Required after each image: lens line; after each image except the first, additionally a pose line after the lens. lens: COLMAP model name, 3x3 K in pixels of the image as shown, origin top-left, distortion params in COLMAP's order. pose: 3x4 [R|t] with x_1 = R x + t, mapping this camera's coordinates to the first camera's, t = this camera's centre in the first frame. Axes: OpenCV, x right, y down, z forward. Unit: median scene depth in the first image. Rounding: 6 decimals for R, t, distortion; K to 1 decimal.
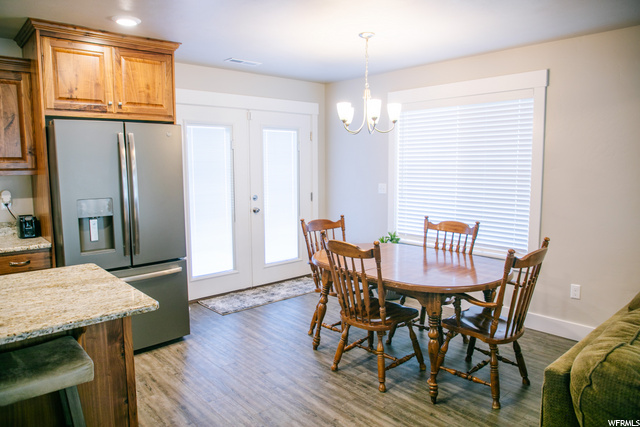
lens RADIAL K [[443.0, 0, 320.0], [0, 443.0, 213.5], [0, 0, 1]] dist [-0.008755, -0.003822]
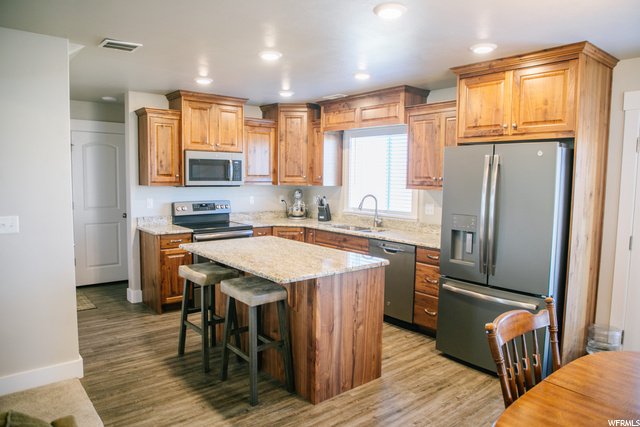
lens RADIAL K [[443.0, 0, 320.0], [0, 443.0, 213.5], [0, 0, 1]] dist [-0.008755, -0.003822]
pose [[-0.020950, 0.099460, -0.994821, 0.586441], [-0.130016, 0.986319, 0.101348, -0.098052], [0.991291, 0.131466, -0.007732, 0.613134]]
